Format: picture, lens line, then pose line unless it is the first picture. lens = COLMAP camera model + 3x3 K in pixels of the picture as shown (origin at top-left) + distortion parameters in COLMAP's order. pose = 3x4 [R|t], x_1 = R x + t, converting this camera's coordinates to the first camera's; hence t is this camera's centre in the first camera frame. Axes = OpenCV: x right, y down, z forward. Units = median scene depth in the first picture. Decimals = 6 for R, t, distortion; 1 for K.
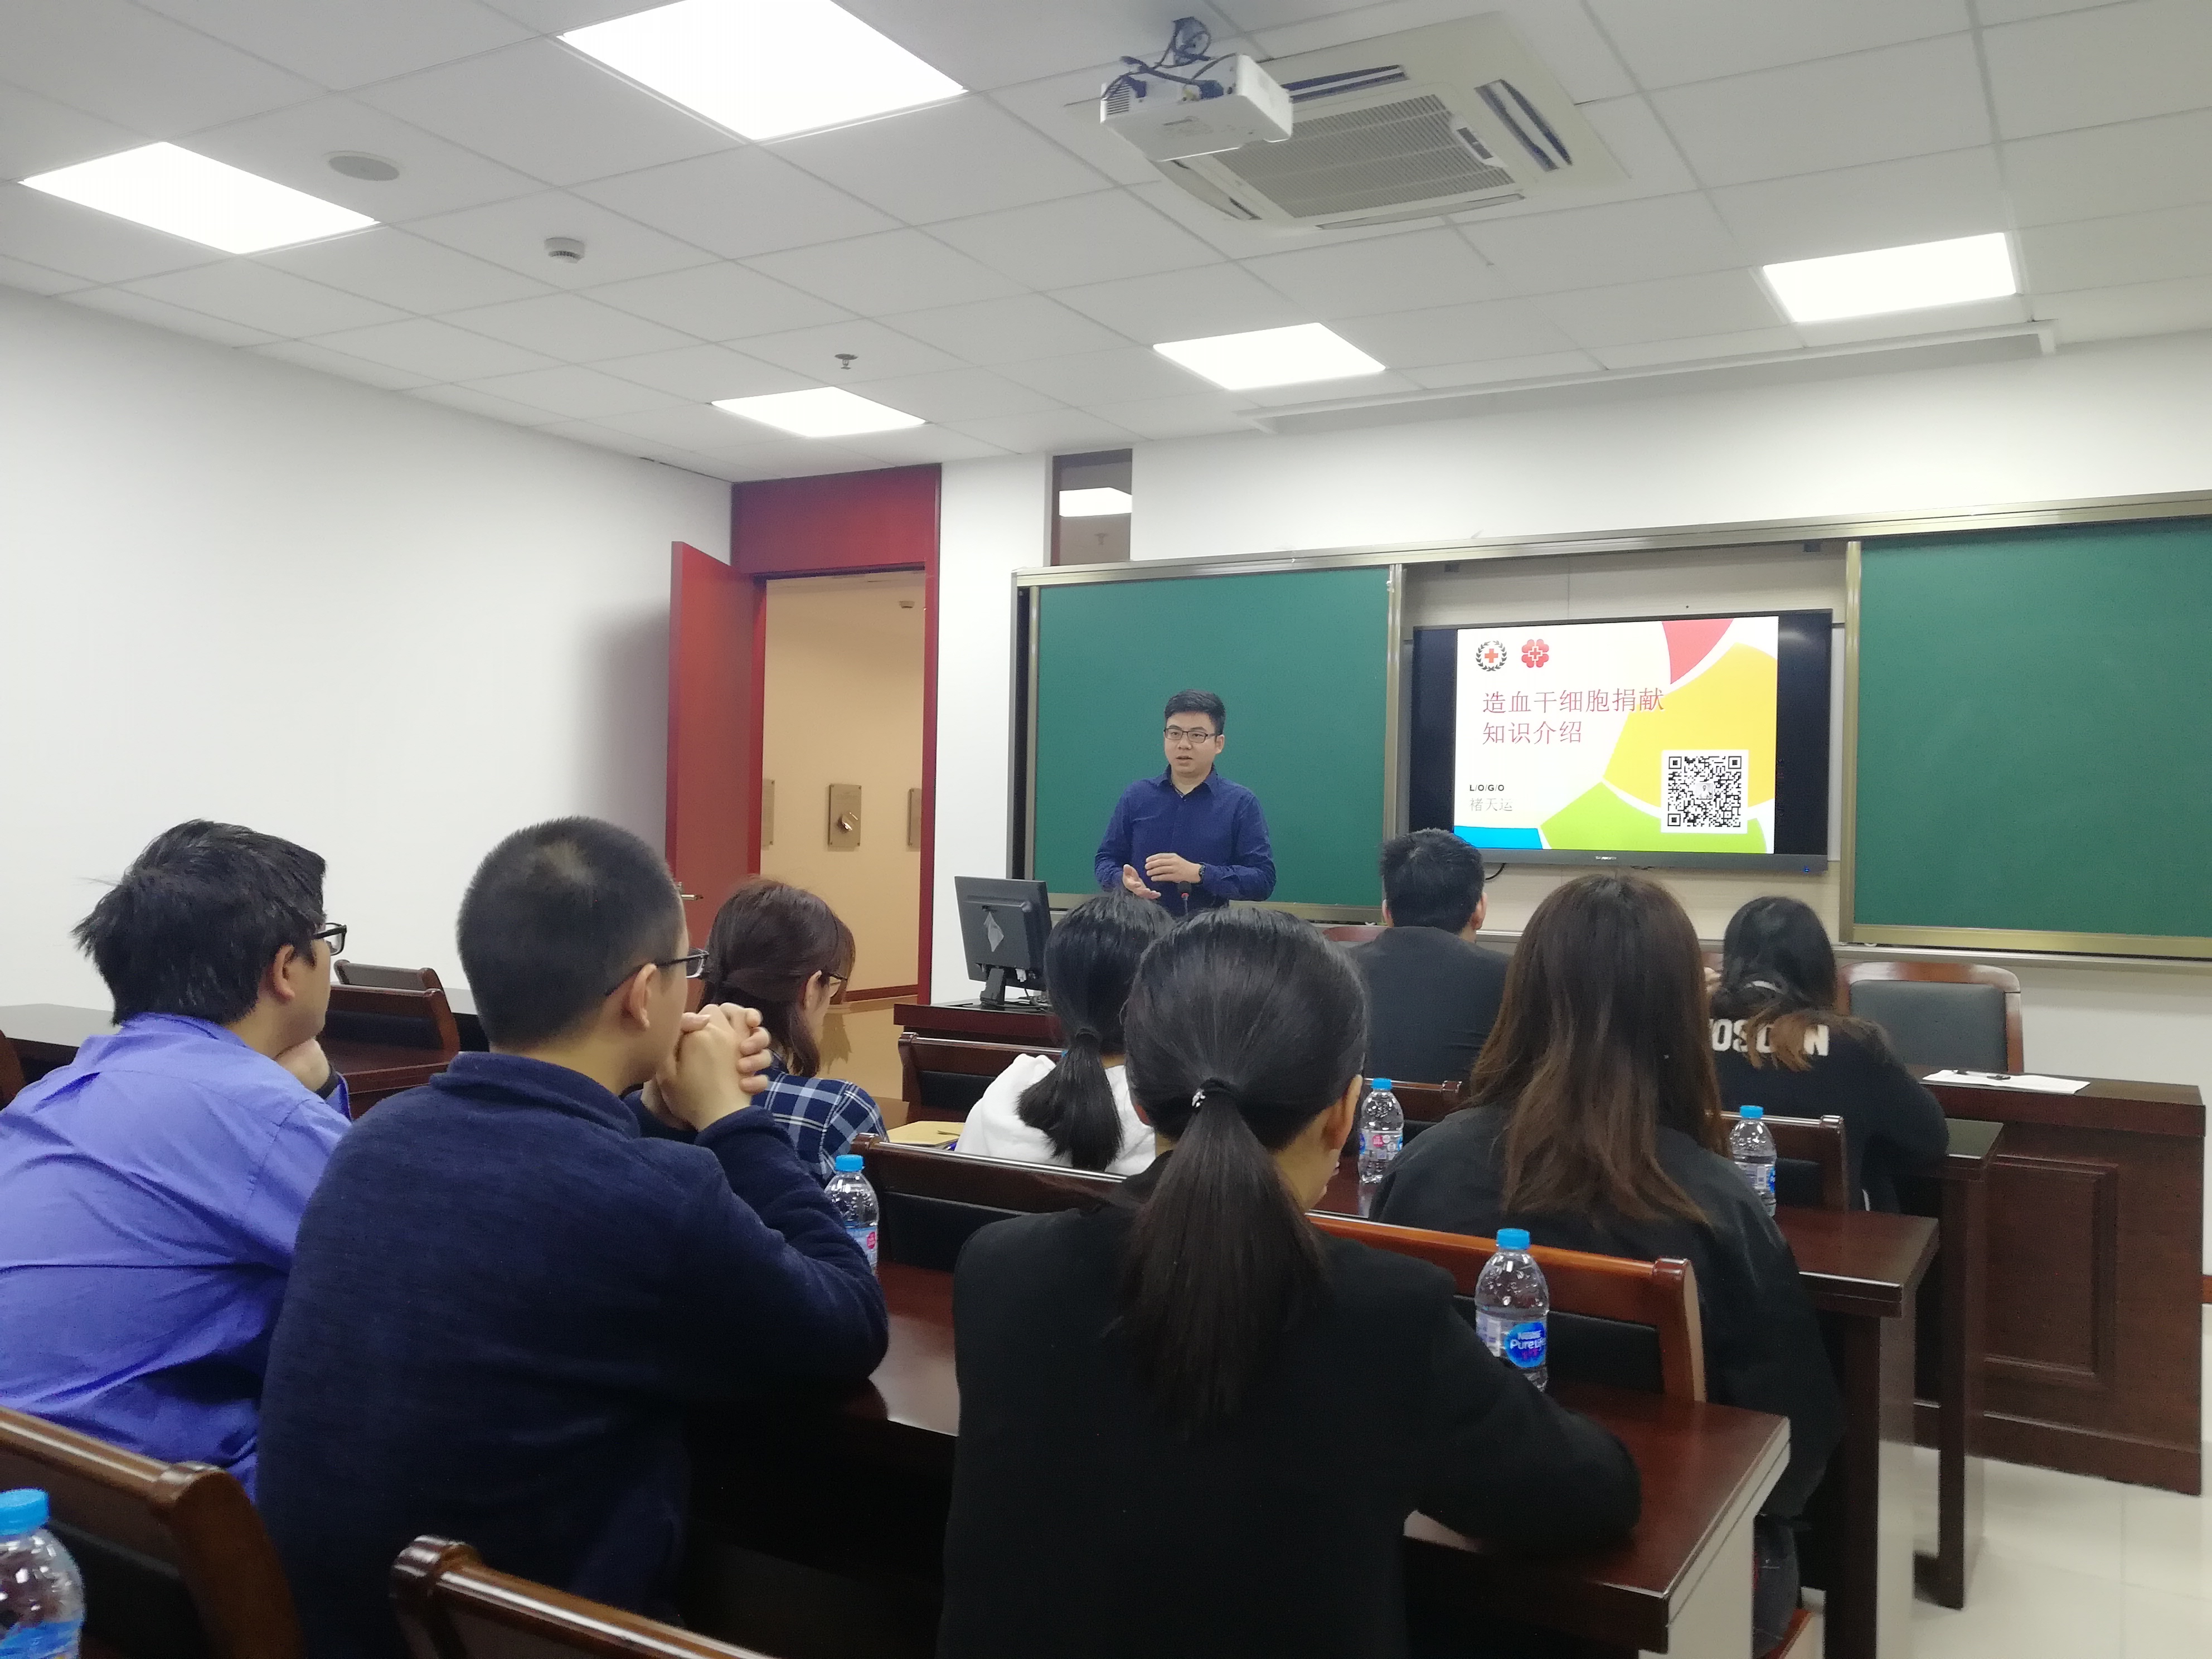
lens RADIAL K [[1808.8, 0, 1120.0], [0, 1808.8, 826.0], [0, 0, 1]] dist [0.012716, 0.011927]
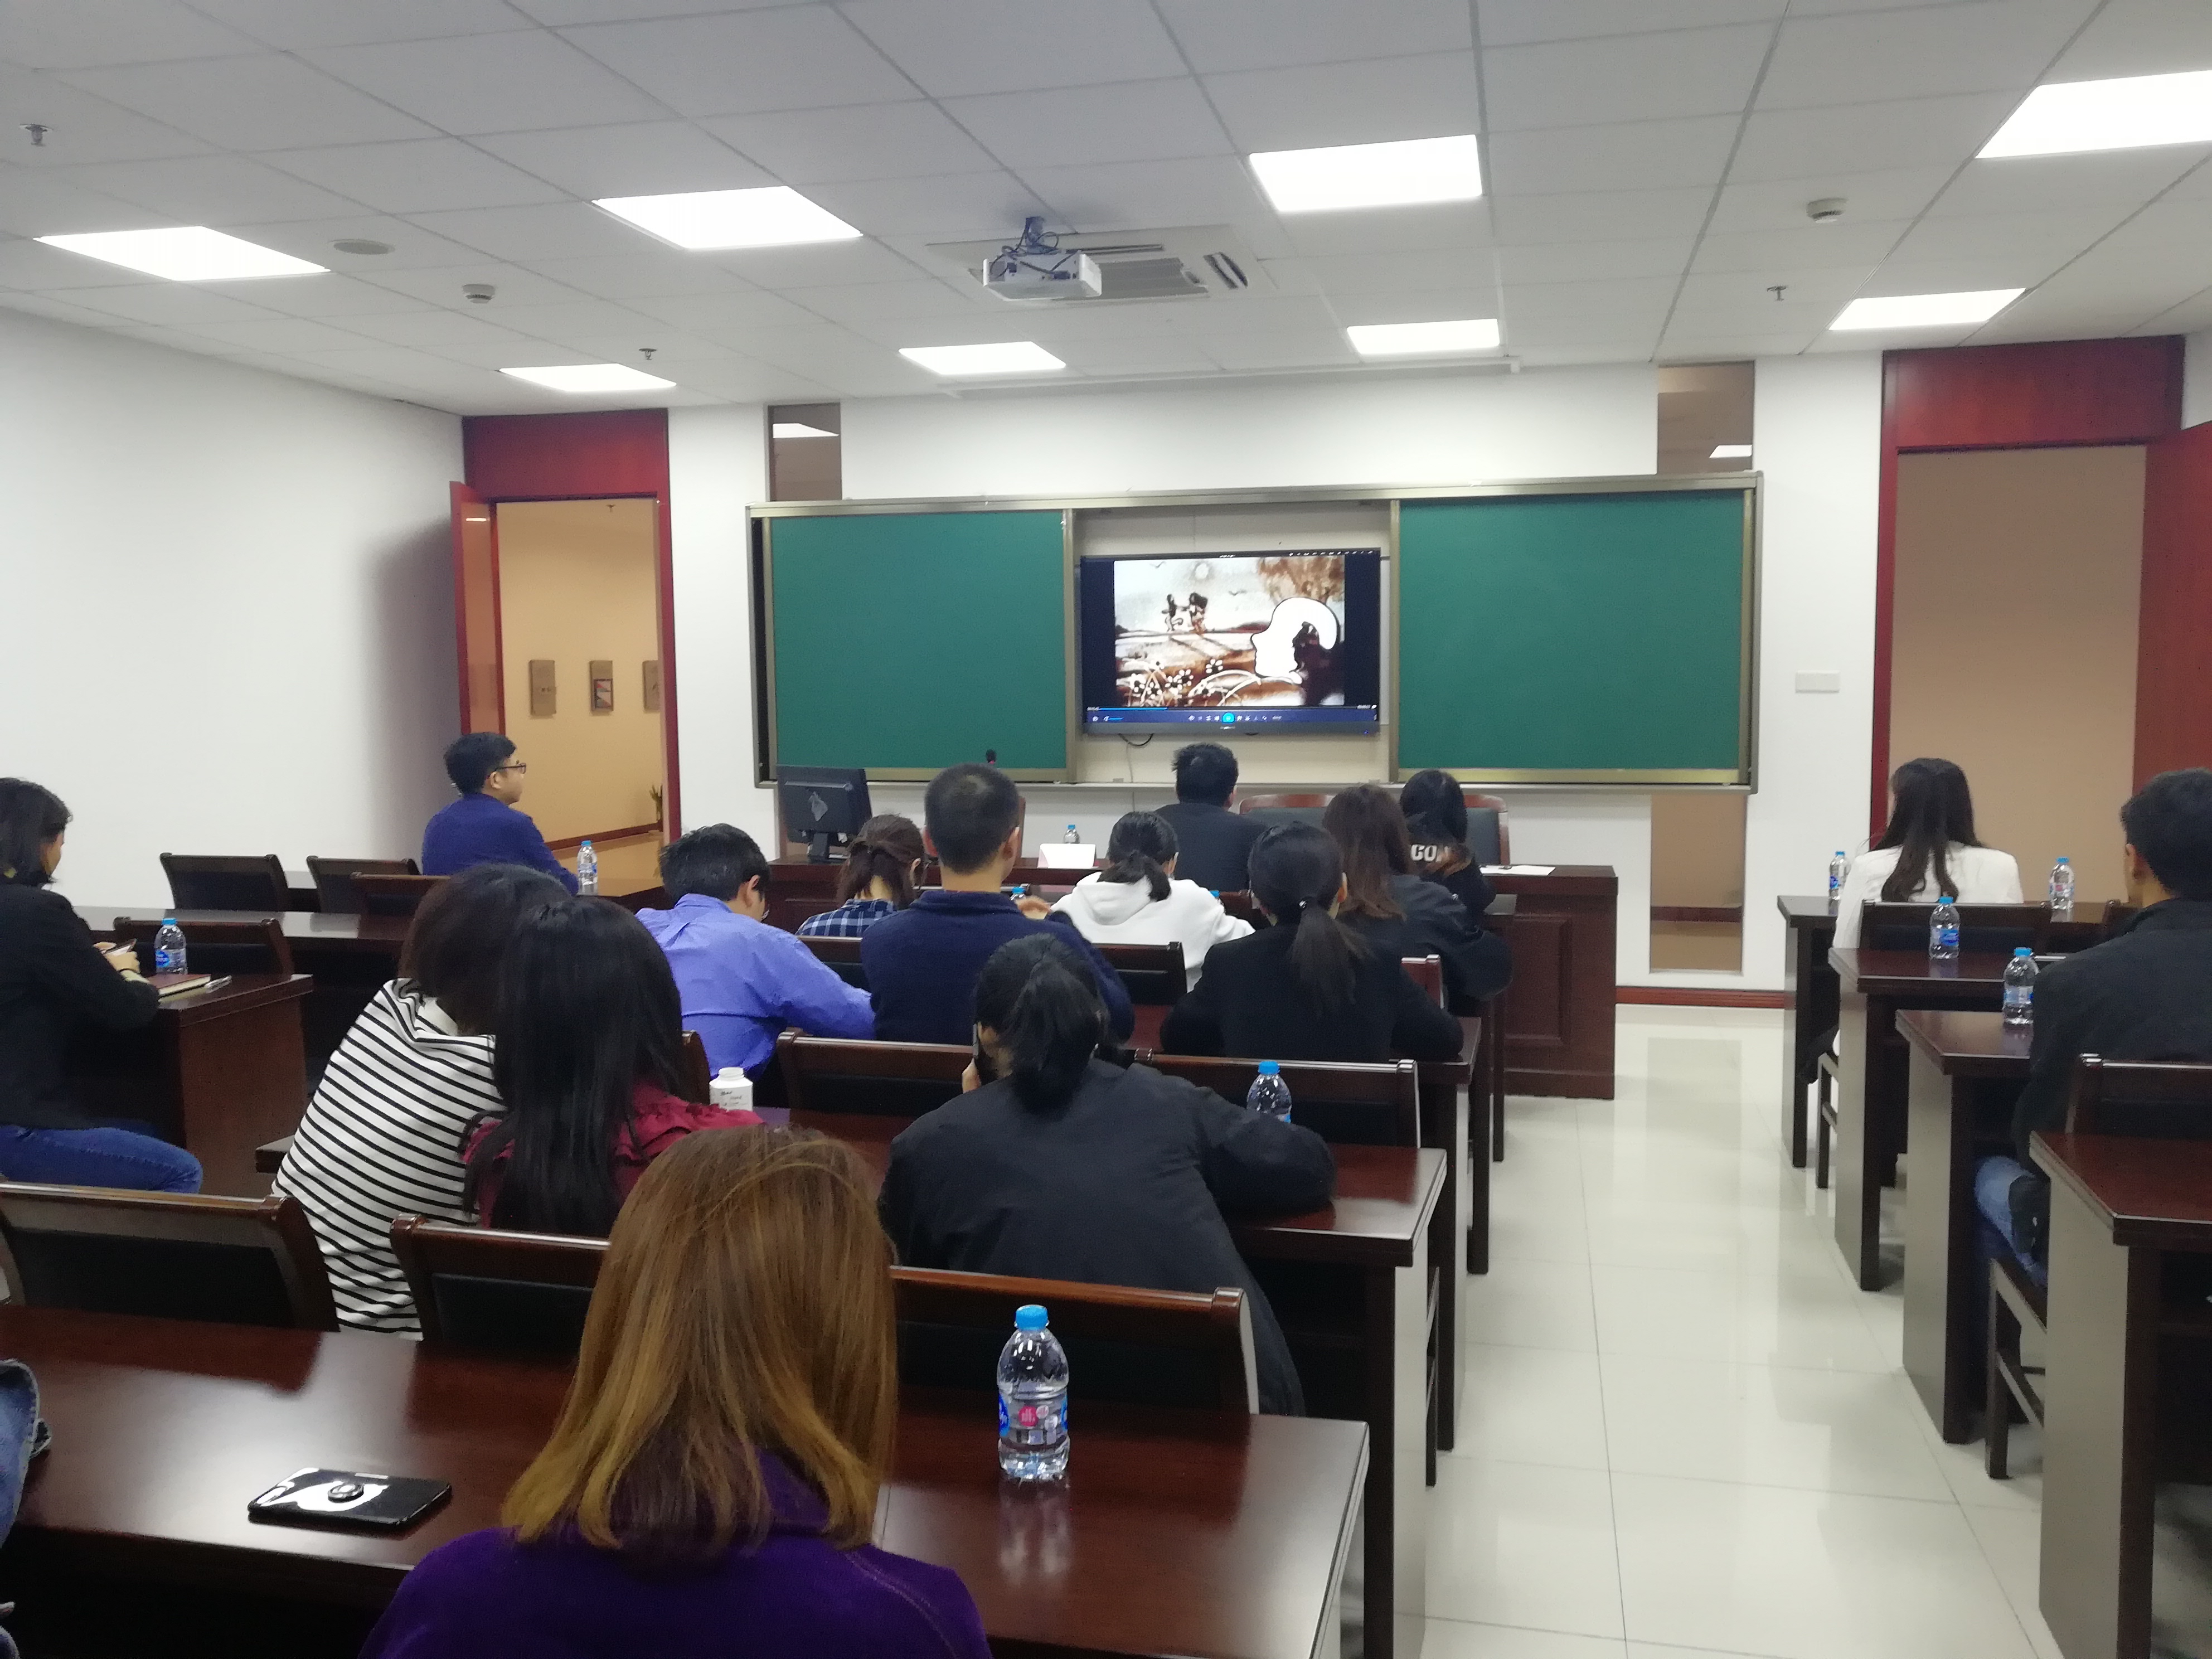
lens RADIAL K [[1808.8, 0, 1120.0], [0, 1808.8, 826.0], [0, 0, 1]] dist [0.012716, 0.011927]
pose [[0.958868, -0.055069, 0.278459, -0.206713], [0.028079, 0.994591, 0.100004, -0.049567], [-0.282459, -0.088072, 0.955228, -0.313089]]
